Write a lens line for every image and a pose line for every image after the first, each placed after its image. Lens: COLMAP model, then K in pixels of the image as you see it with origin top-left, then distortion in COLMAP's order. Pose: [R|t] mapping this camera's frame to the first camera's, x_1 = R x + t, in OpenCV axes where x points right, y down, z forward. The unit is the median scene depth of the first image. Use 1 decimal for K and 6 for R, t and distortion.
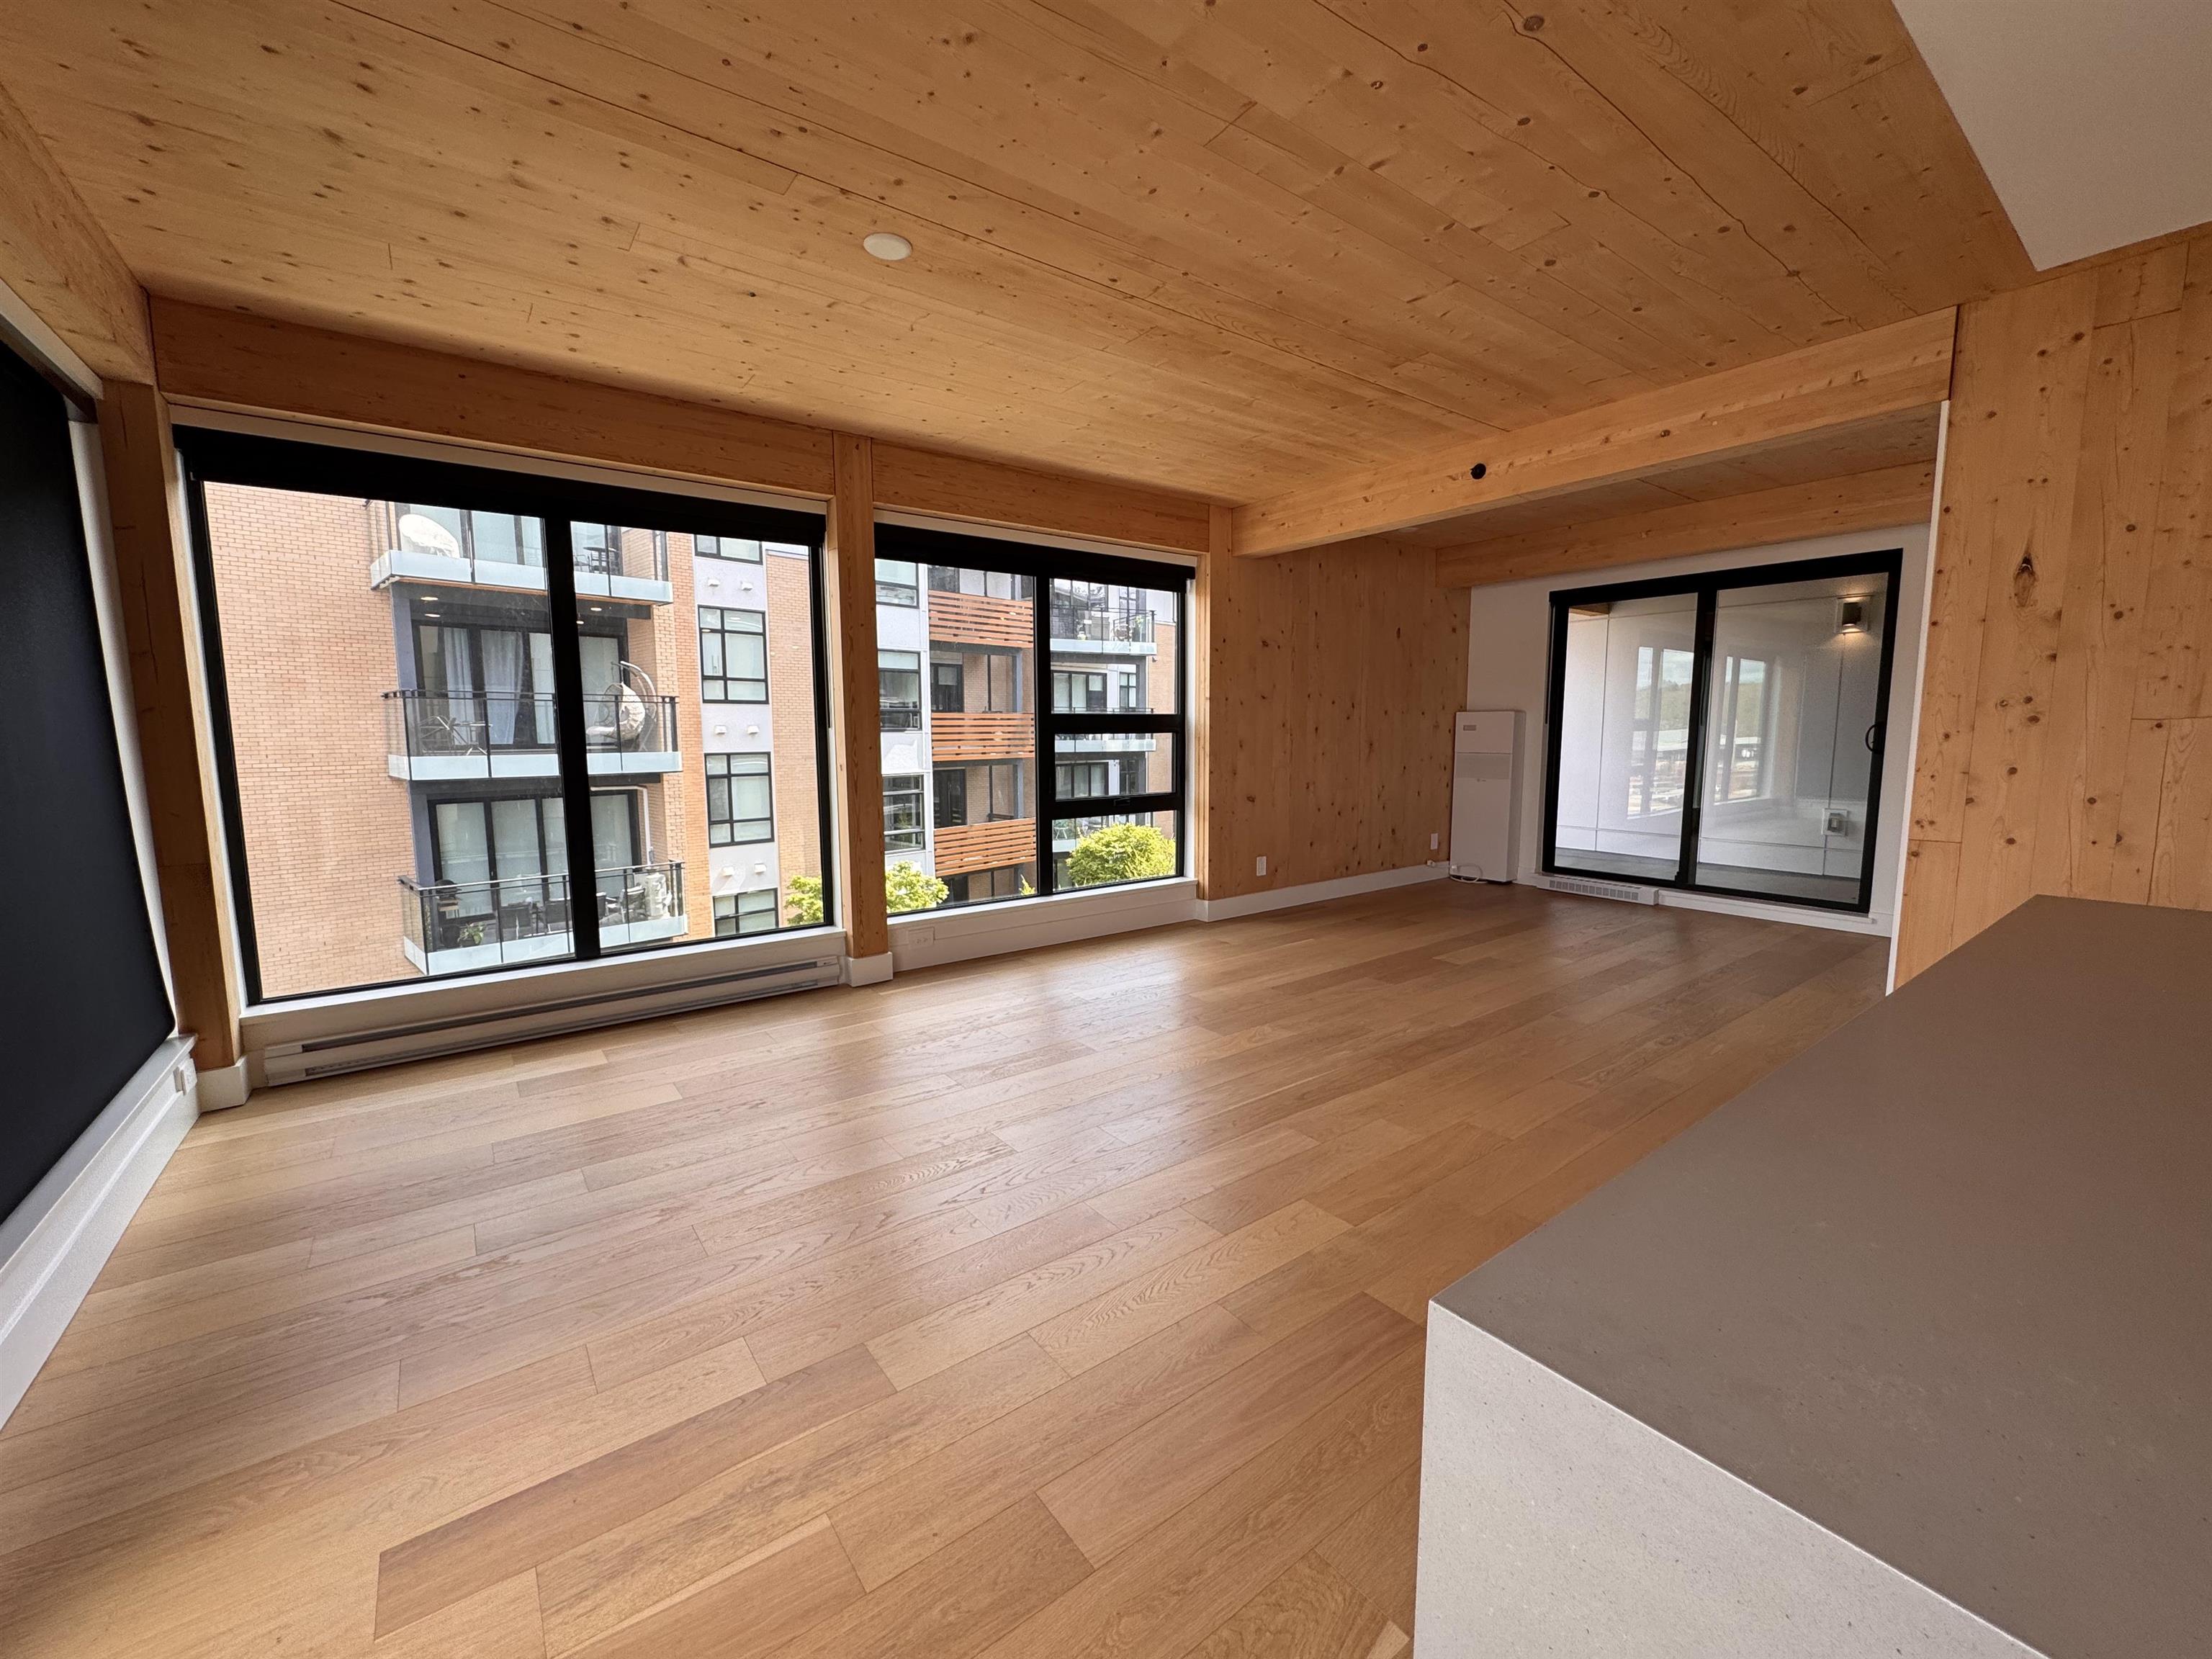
lens RADIAL K [[880.8, 0, 1111.9], [0, 880.8, 826.1], [0, 0, 1]] dist [-0.001934, 0.000331]
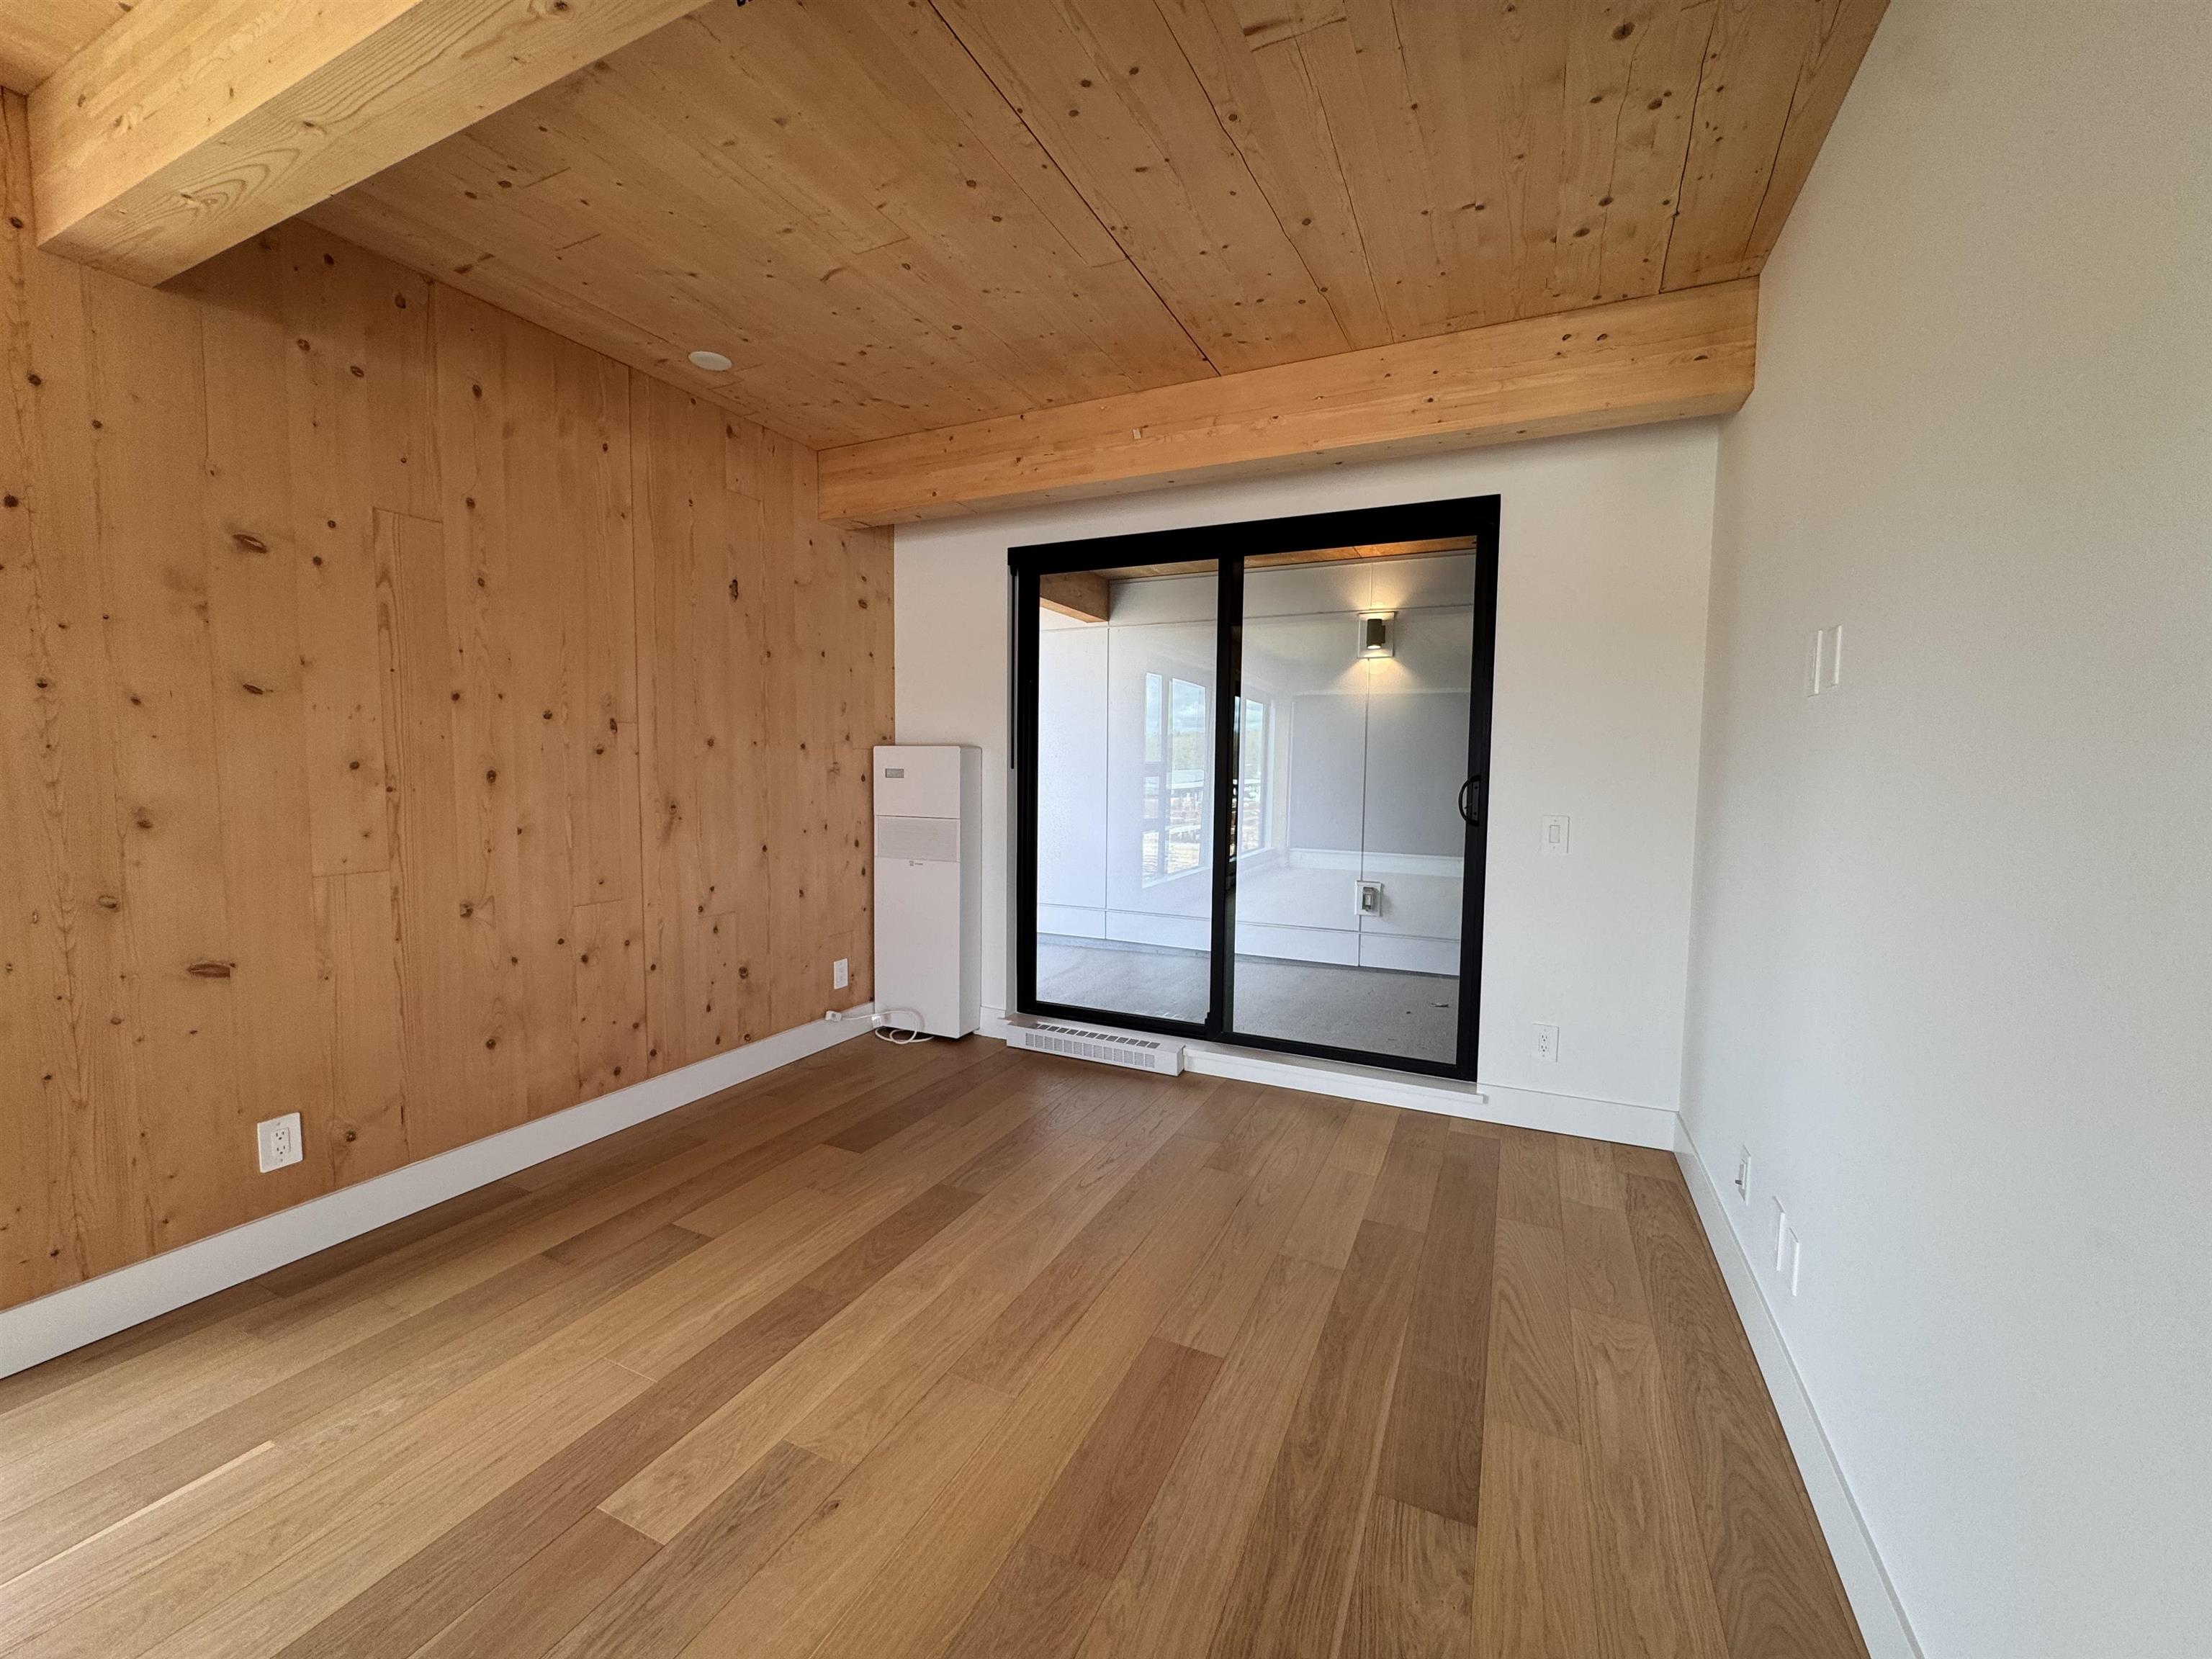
lens RADIAL K [[880.8, 0, 1111.6], [0, 880.8, 831.1], [0, 0, 1]] dist [-0.001934, 0.000331]
pose [[0.883465, -0.020164, 0.468064, 0.264763], [0.037484, 0.998913, -0.027719, -0.053119], [-0.466996, 0.042034, 0.883260, 0.429179]]
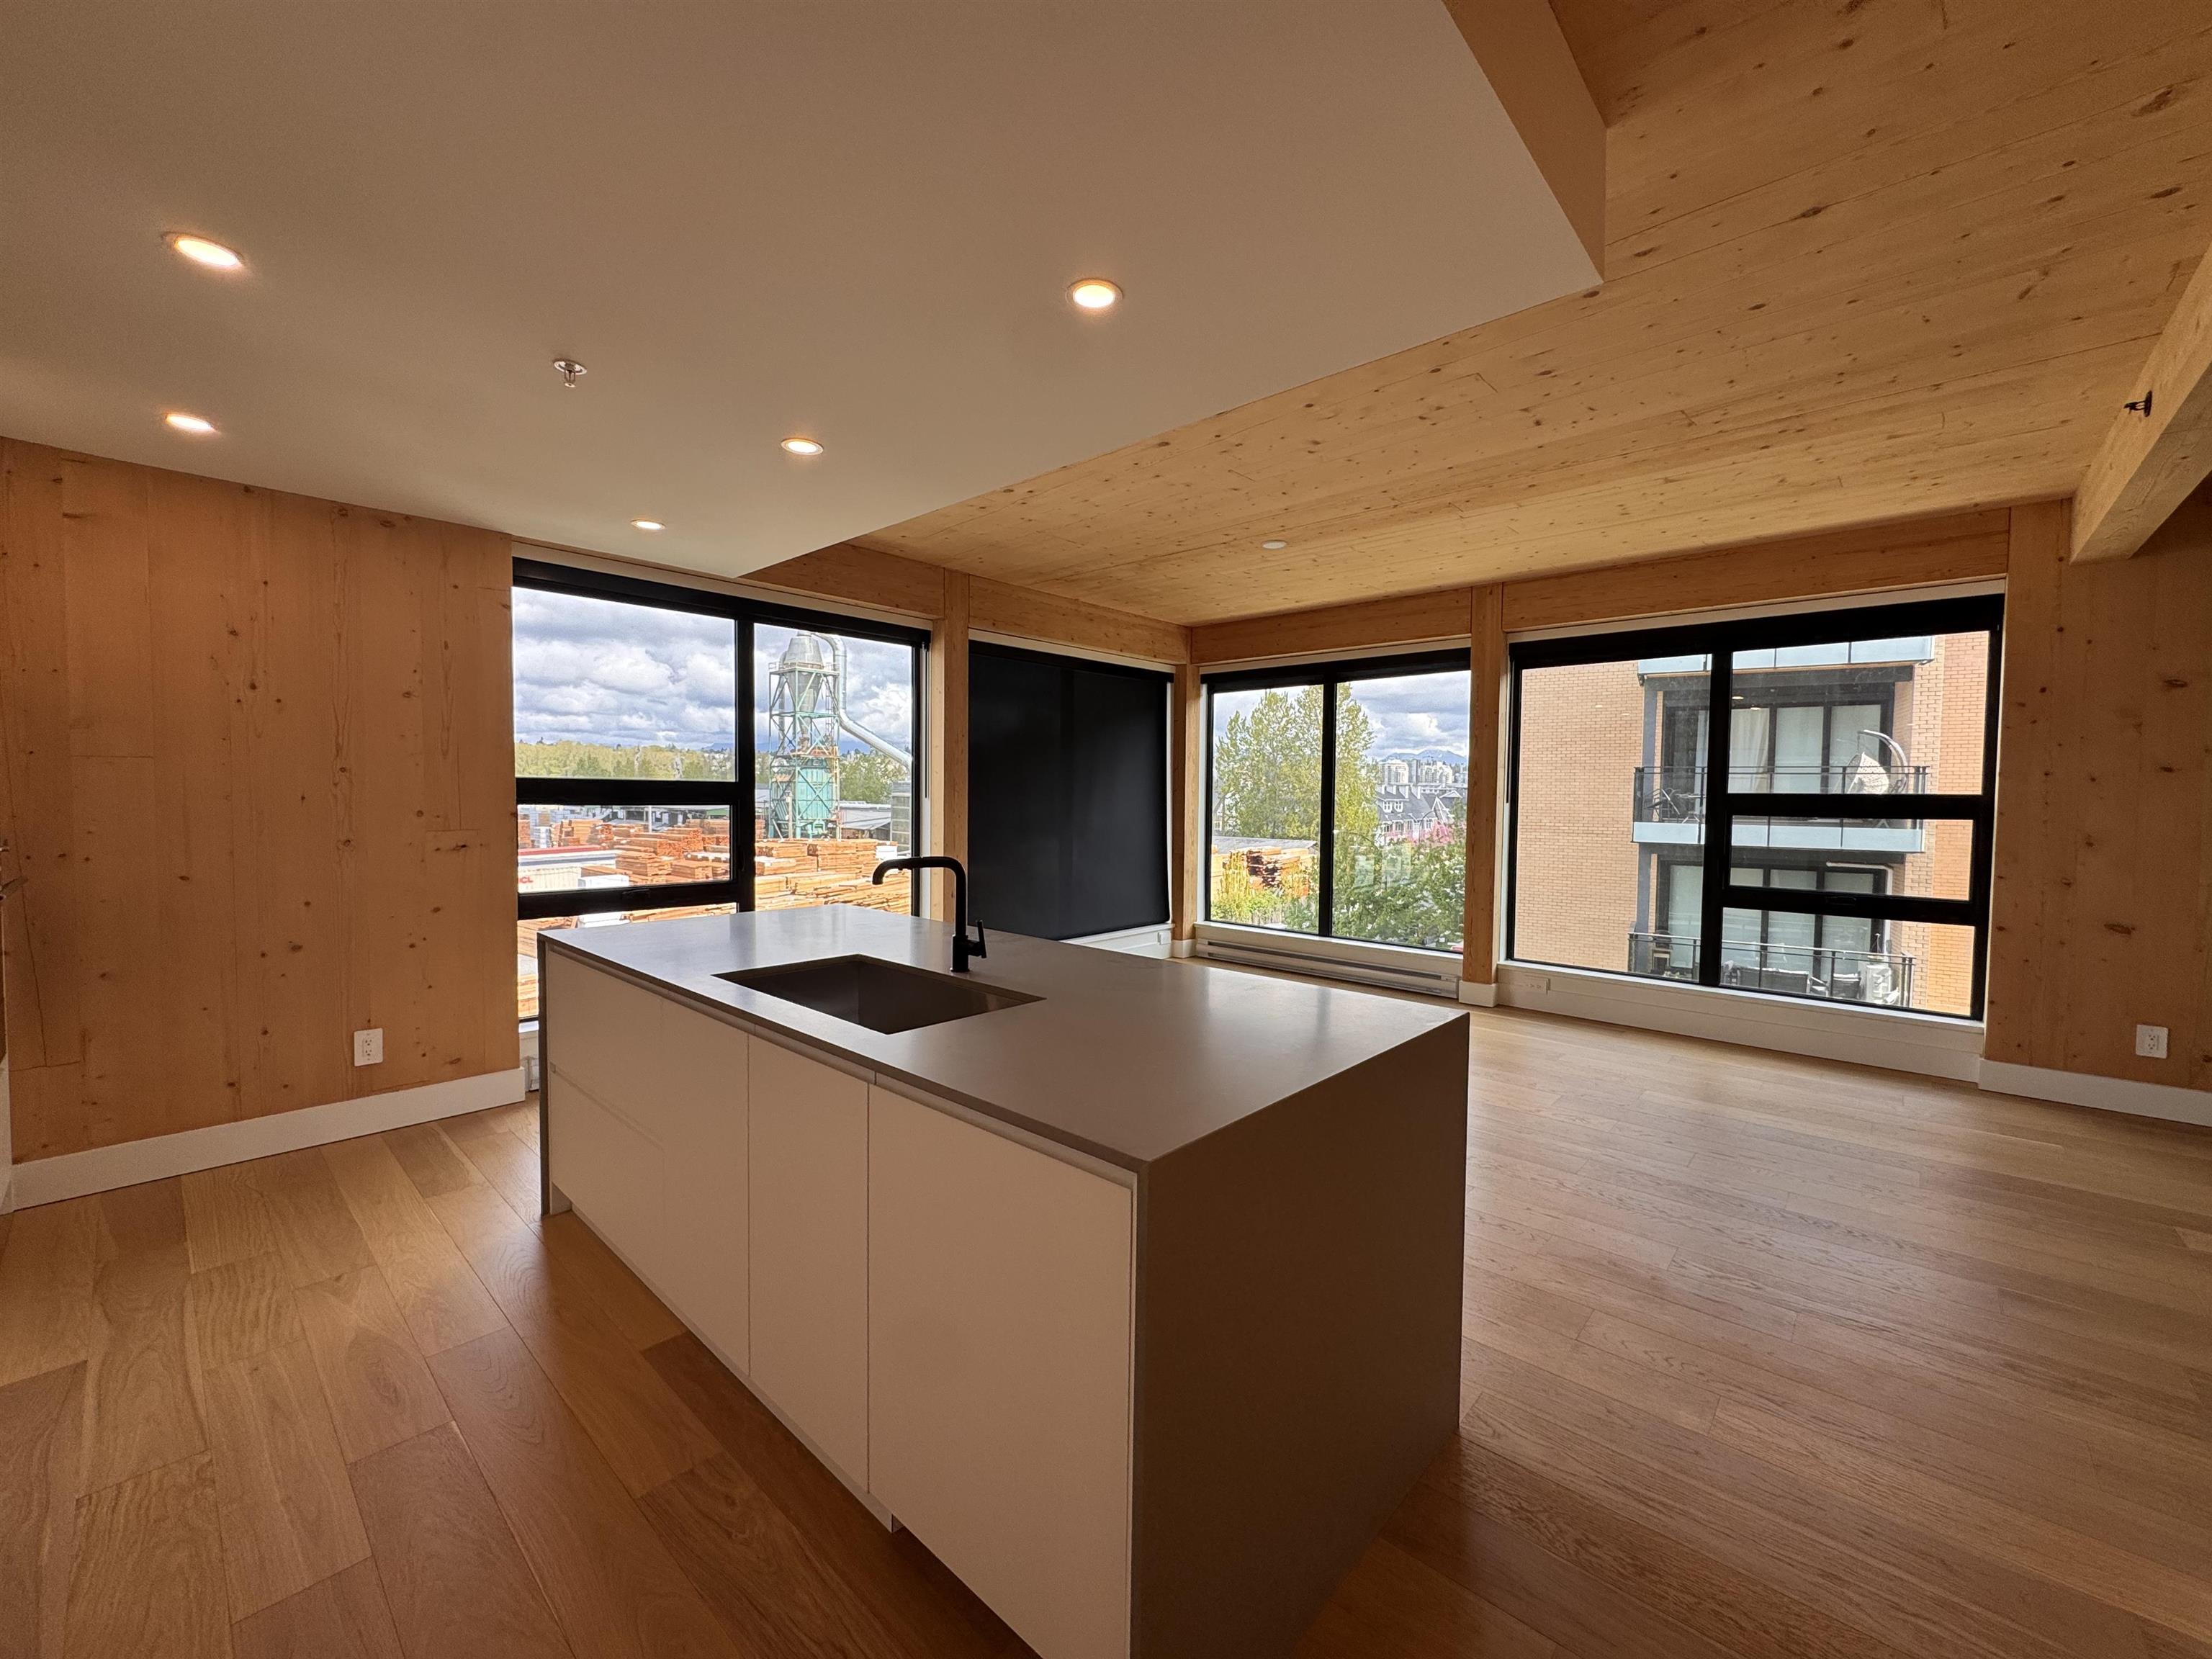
lens RADIAL K [[880.8, 0, 1100.1], [0, 880.8, 819.5], [0, 0, 1]] dist [-0.001934, 0.000331]
pose [[0.185642, 0.036481, -0.981940, 0.539317], [-0.120746, 0.992584, 0.014049, -0.023931], [0.975170, 0.115957, 0.188671, 0.128841]]
